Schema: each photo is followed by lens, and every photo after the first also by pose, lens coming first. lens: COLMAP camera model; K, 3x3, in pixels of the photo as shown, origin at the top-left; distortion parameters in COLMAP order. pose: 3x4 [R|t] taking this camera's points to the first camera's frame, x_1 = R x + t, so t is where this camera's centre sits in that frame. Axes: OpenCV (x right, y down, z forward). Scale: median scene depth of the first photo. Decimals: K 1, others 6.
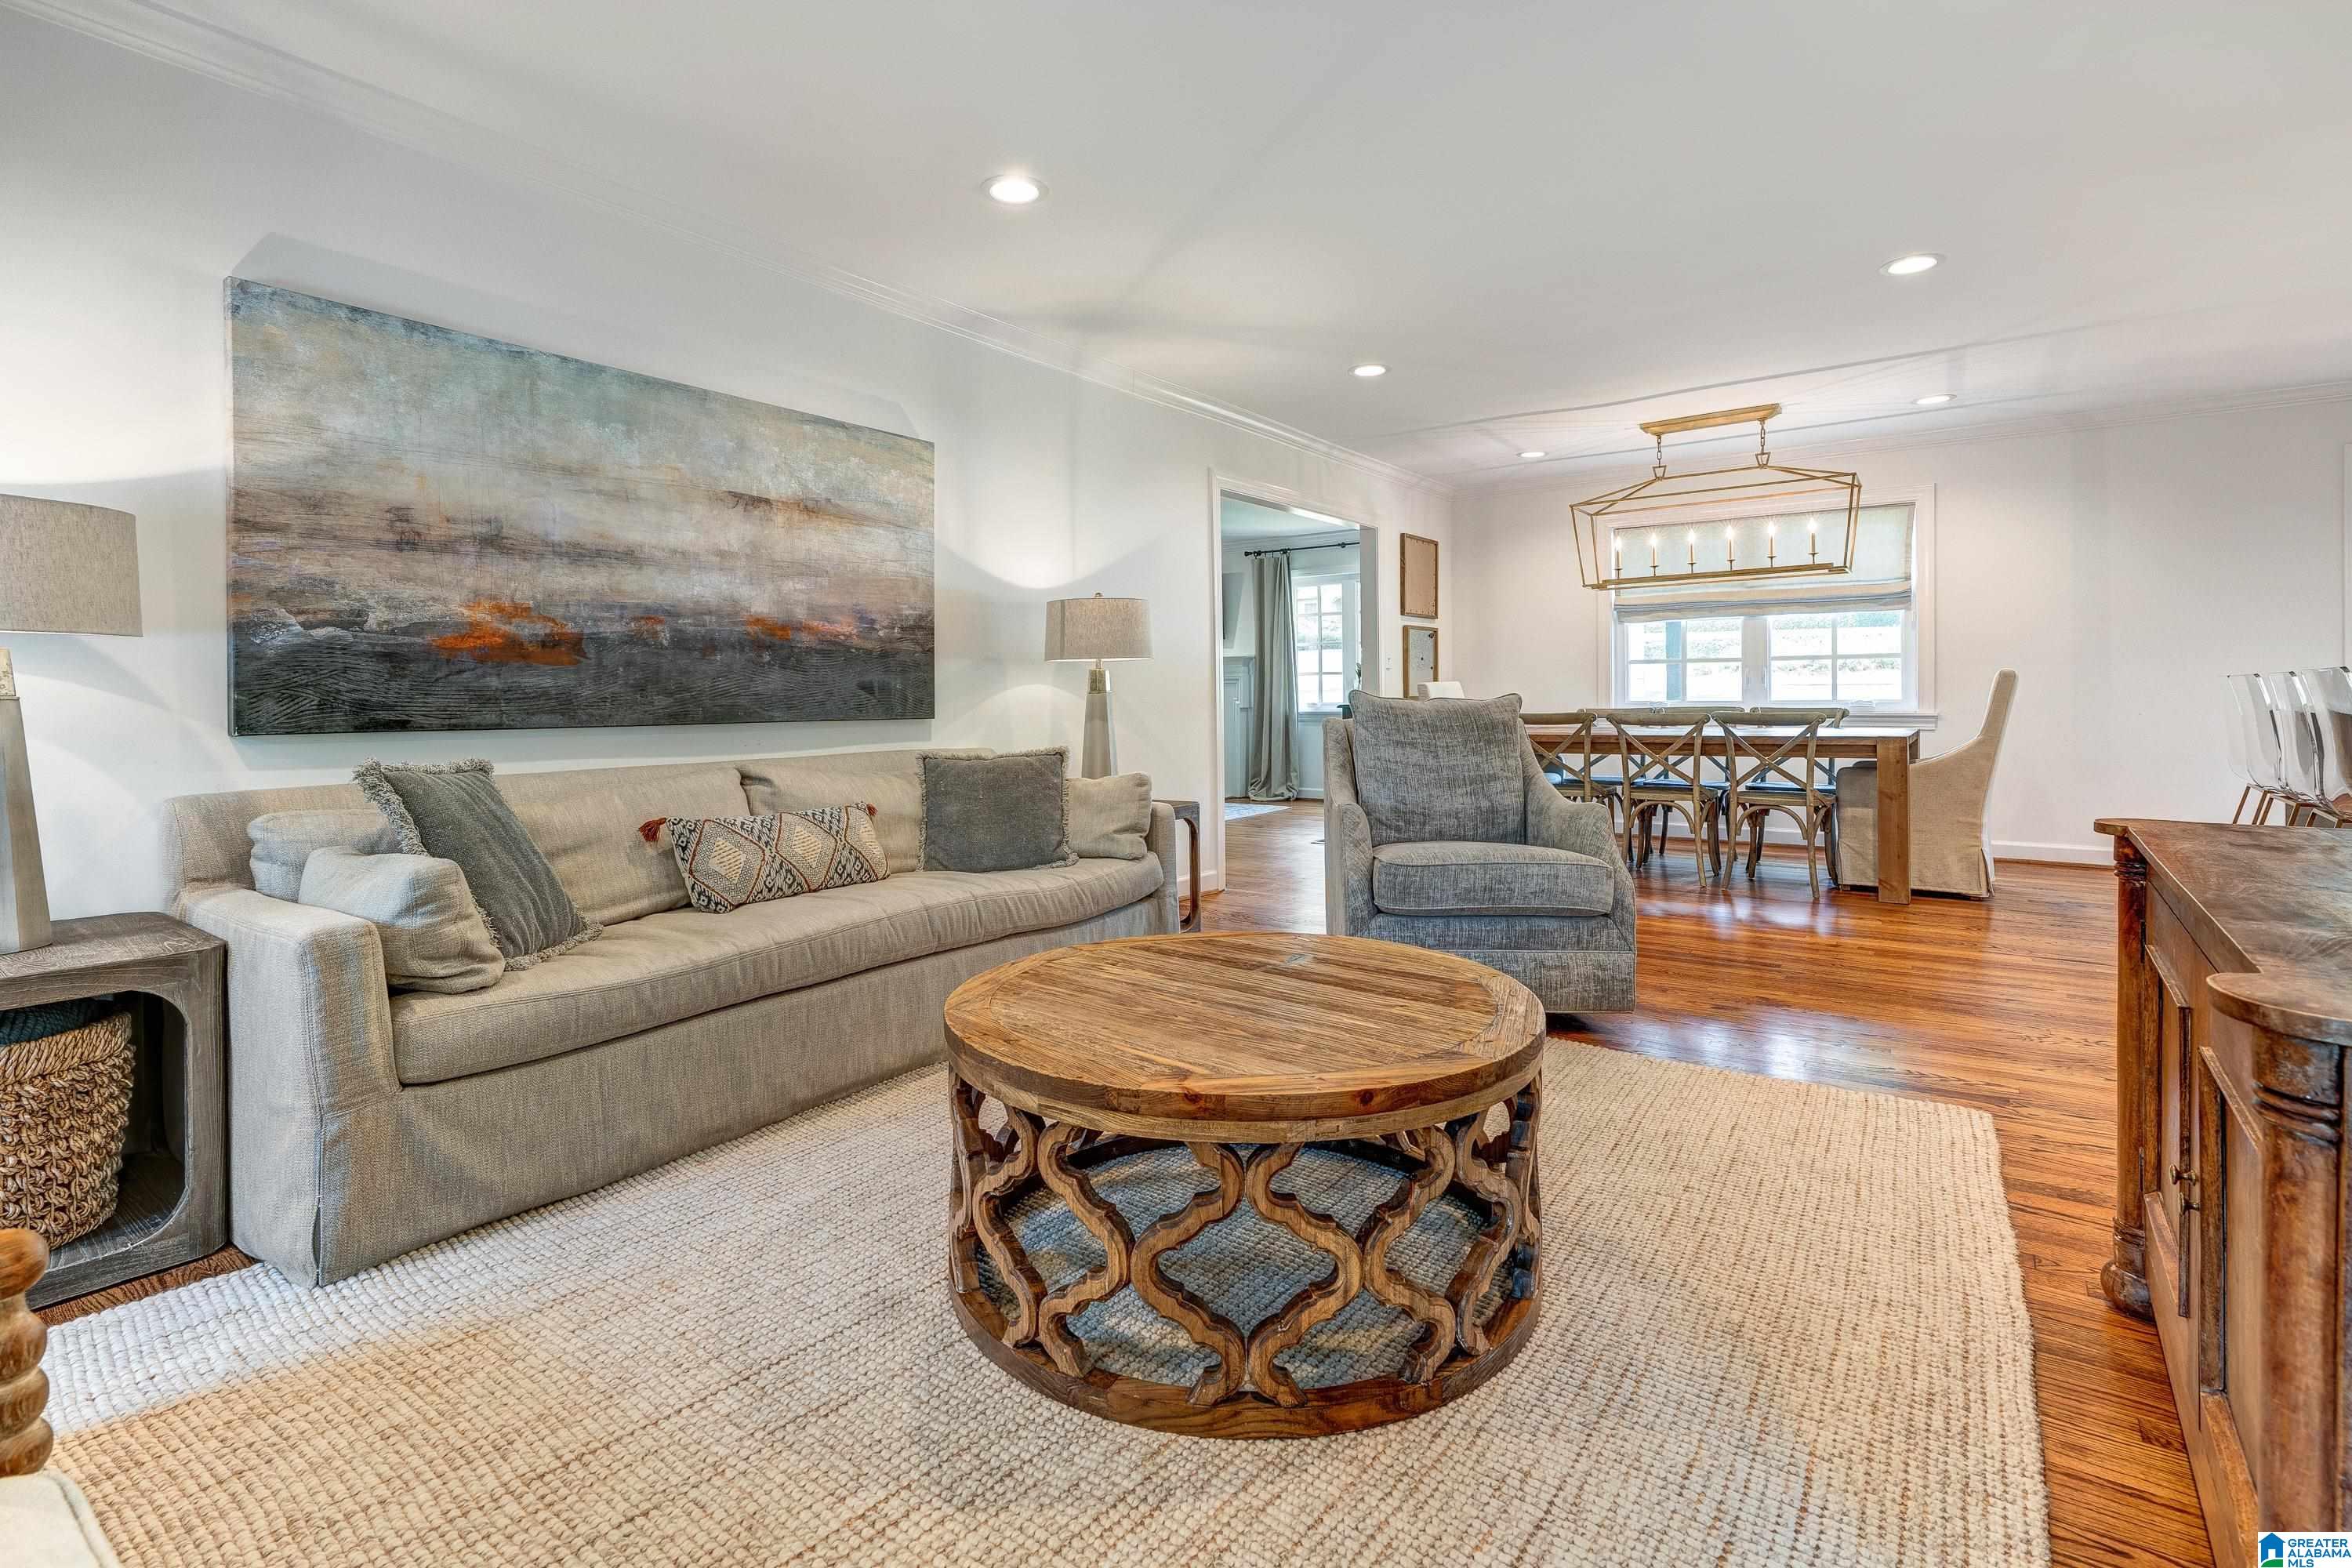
lens RADIAL K [[1100.8, 0, 1175.2], [0, 1100.8, 677.3], [0, 0, 1]] dist [-0.000758, -0.000122]
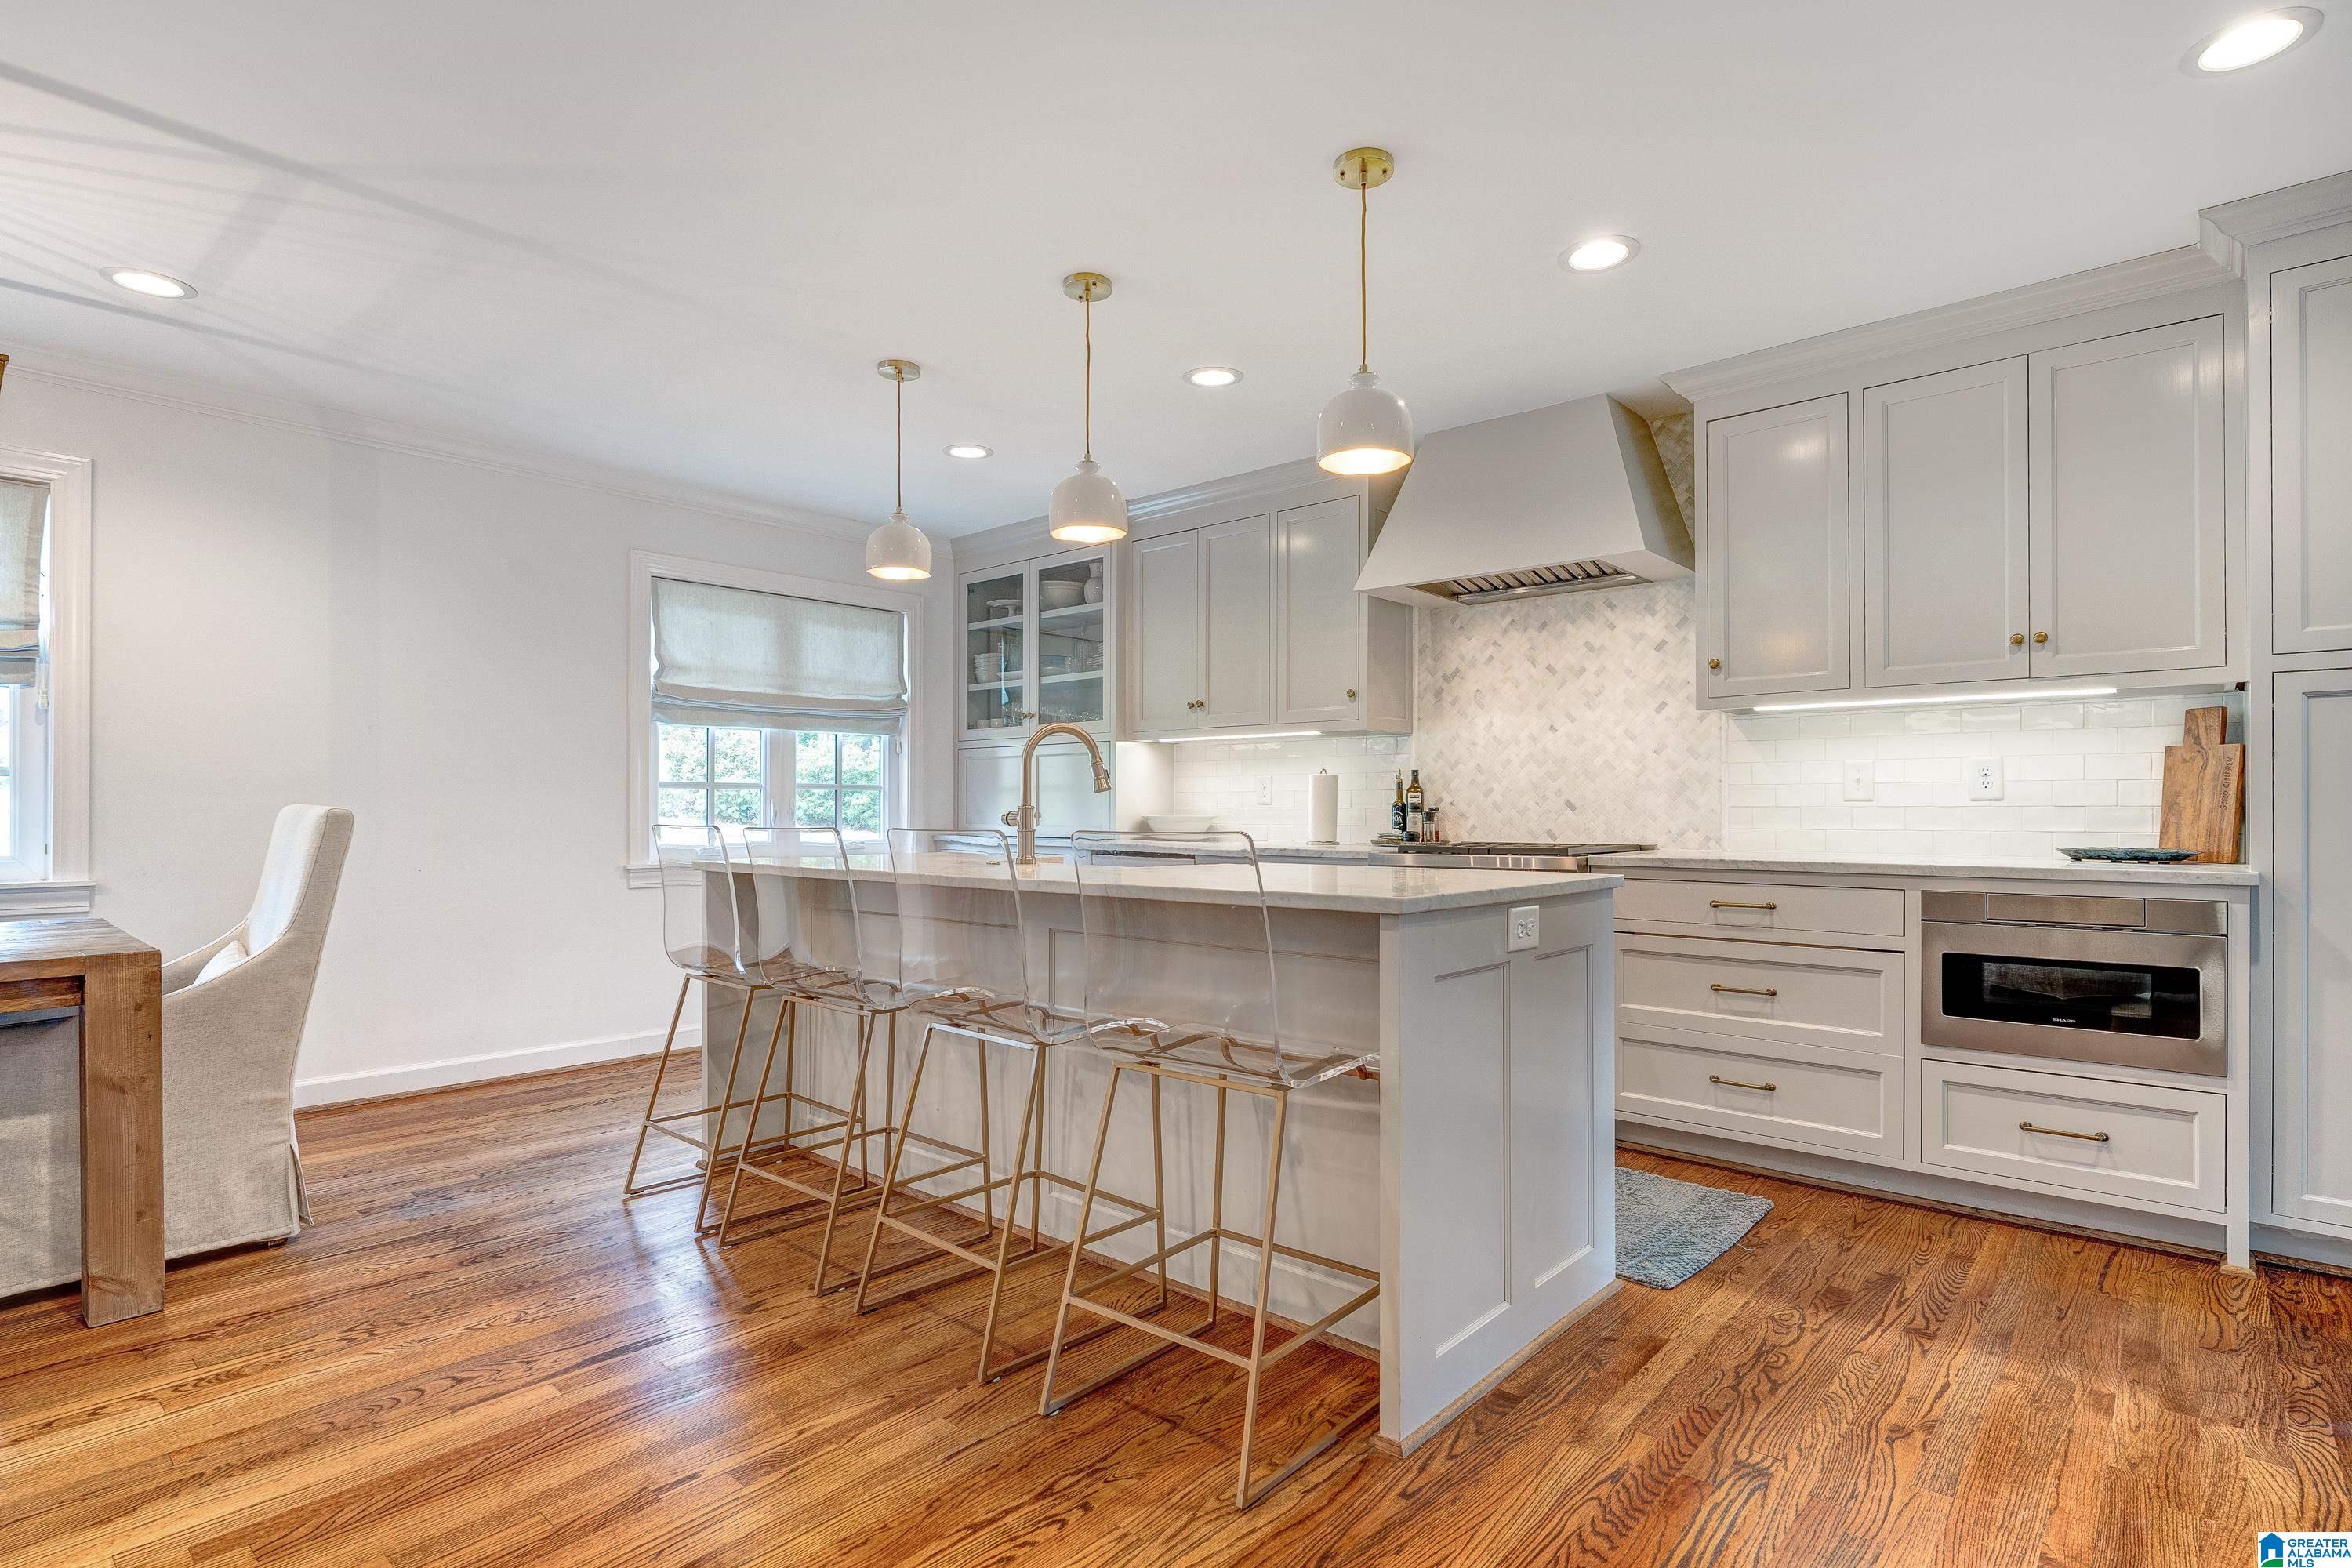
lens RADIAL K [[1176.0, 0, 1176.0], [0, 1176.0, 784.0], [0, 0, 1]] dist [-0.001092, -0.000281]
pose [[0.092002, 0.011433, 0.995693, 0.405330], [-0.004383, 0.999929, -0.011077, -0.026742], [-0.995749, -0.003345, 0.092046, 1.025647]]
